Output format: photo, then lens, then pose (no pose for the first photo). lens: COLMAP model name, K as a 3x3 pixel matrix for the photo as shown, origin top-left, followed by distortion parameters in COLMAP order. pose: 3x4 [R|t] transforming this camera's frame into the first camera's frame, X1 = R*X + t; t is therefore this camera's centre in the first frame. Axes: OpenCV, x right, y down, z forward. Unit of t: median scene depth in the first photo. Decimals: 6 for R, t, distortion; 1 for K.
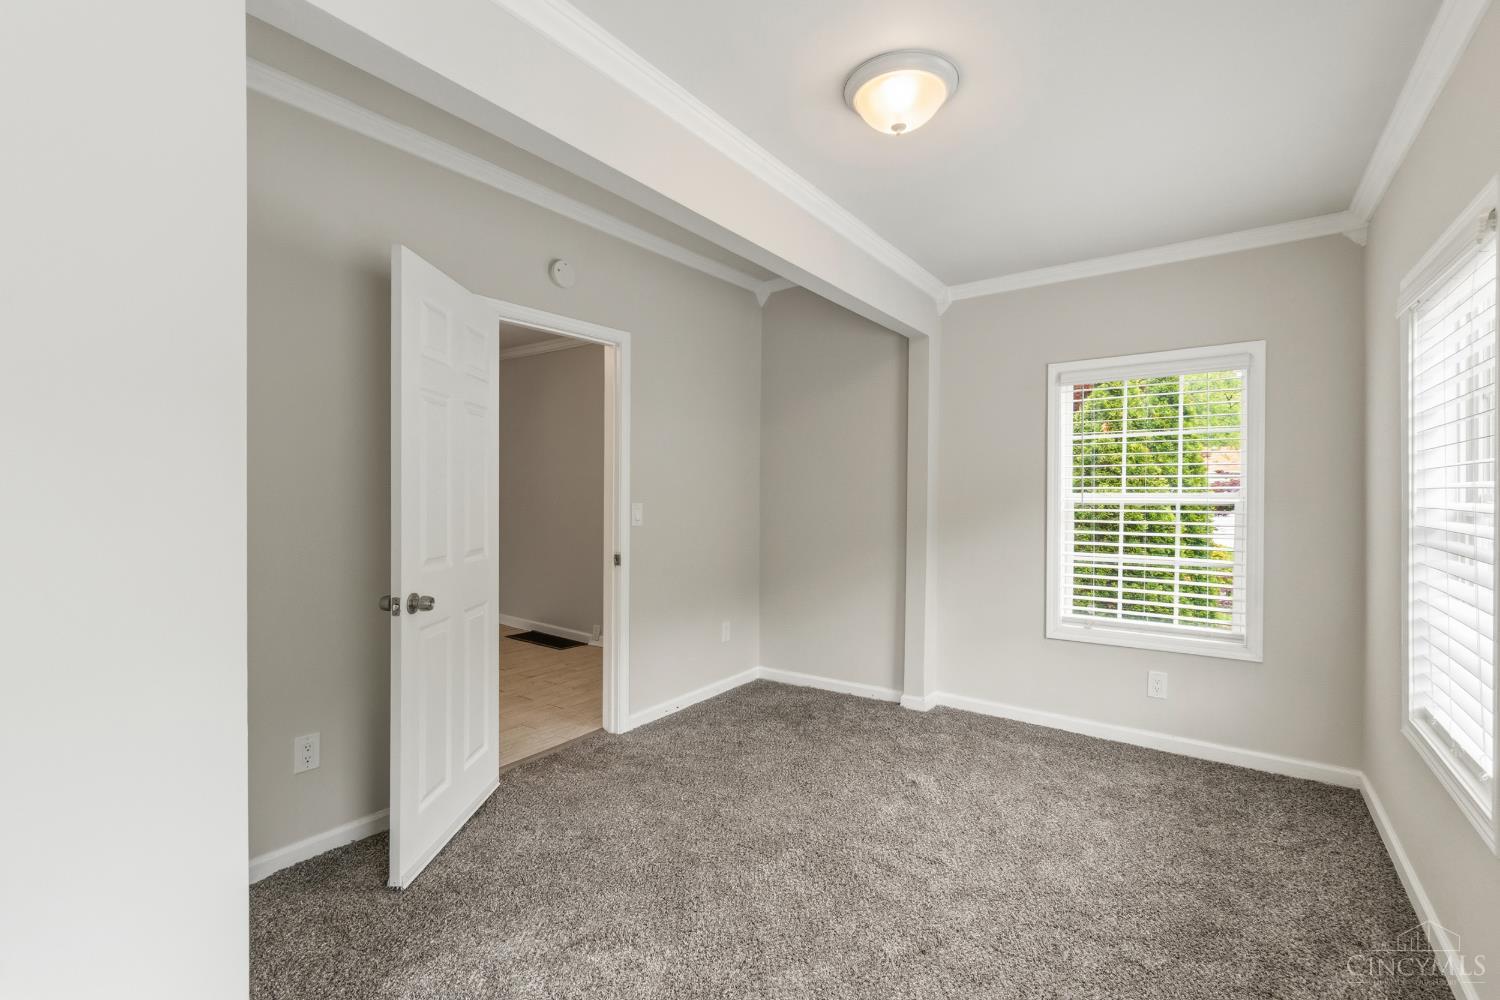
lens RADIAL K [[646.4, 0, 750.0], [0, 646.4, 500.0], [0, 0, 1]] dist [-0.002826, -0.000127]
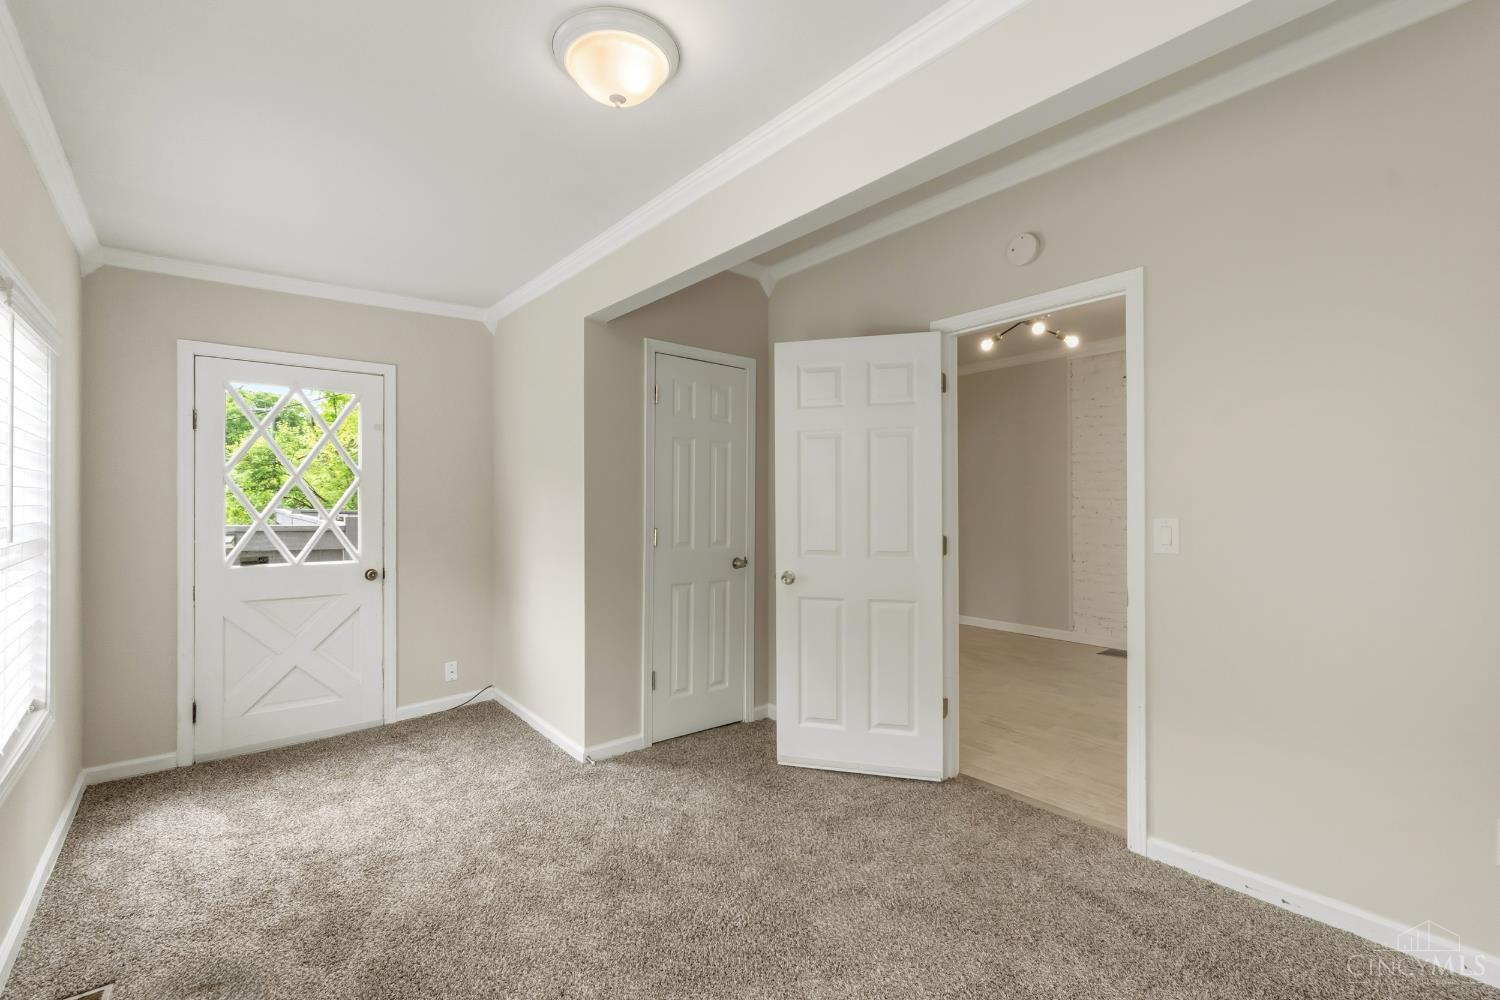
lens RADIAL K [[646.4, 0, 750.0], [0, 646.4, 500.0], [0, 0, 1]] dist [-0.002826, -0.000127]
pose [[-0.231328, -0.005535, -0.972860, 0.626055], [-0.009267, 0.999951, -0.003486, -0.008069], [0.972832, 0.008209, -0.231368, 0.839651]]
